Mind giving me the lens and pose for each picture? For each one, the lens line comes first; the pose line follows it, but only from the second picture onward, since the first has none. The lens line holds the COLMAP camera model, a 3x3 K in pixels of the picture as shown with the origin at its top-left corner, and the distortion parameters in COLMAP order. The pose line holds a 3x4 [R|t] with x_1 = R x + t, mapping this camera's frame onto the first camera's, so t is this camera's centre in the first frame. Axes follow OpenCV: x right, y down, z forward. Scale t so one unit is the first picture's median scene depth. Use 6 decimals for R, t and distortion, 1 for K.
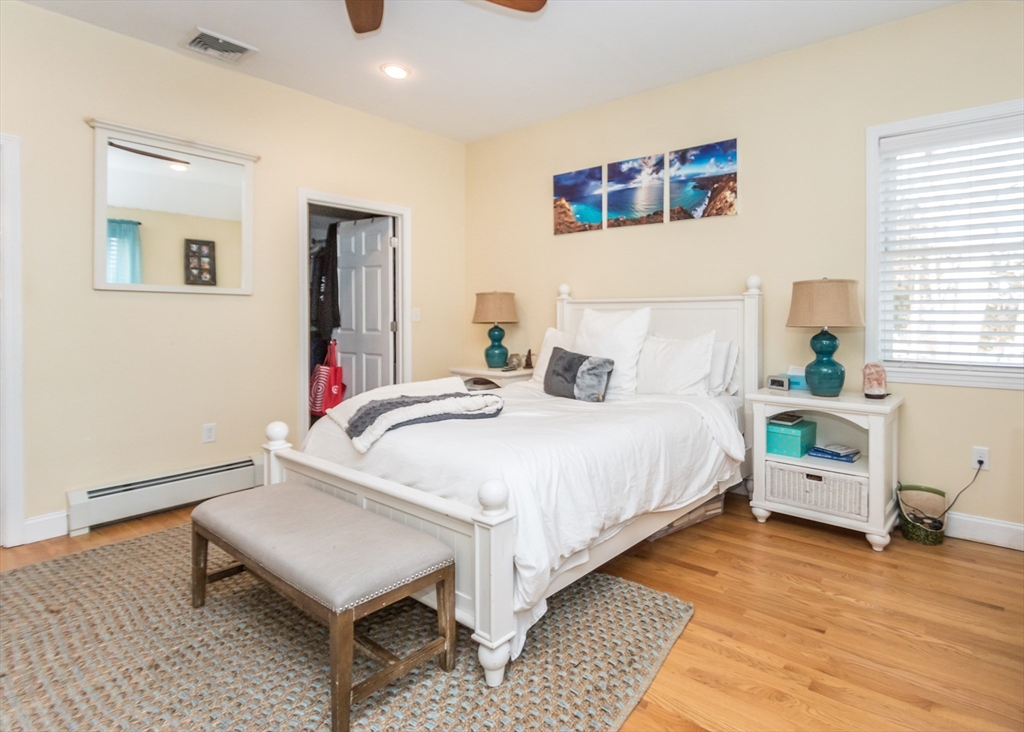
lens RADIAL K [[505.0, 0, 614.6], [0, 505.0, 319.7], [0, 0, 1]] dist [0.007626, -0.006509]
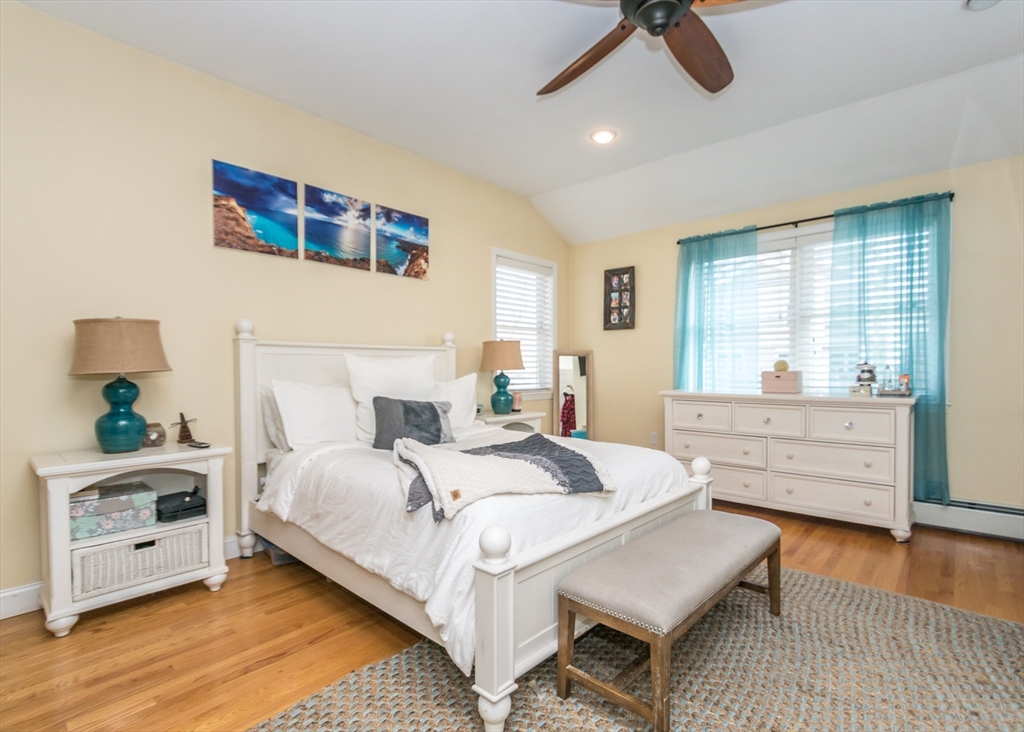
lens RADIAL K [[505.0, 0, 514.3], [0, 505.0, 370.3], [0, 0, 1]] dist [0.007626, -0.006509]
pose [[0.133709, -0.014190, 0.990919, -0.841336], [0.000841, 0.999899, 0.014205, -0.006001], [-0.991020, -0.001066, 0.133707, 0.552176]]
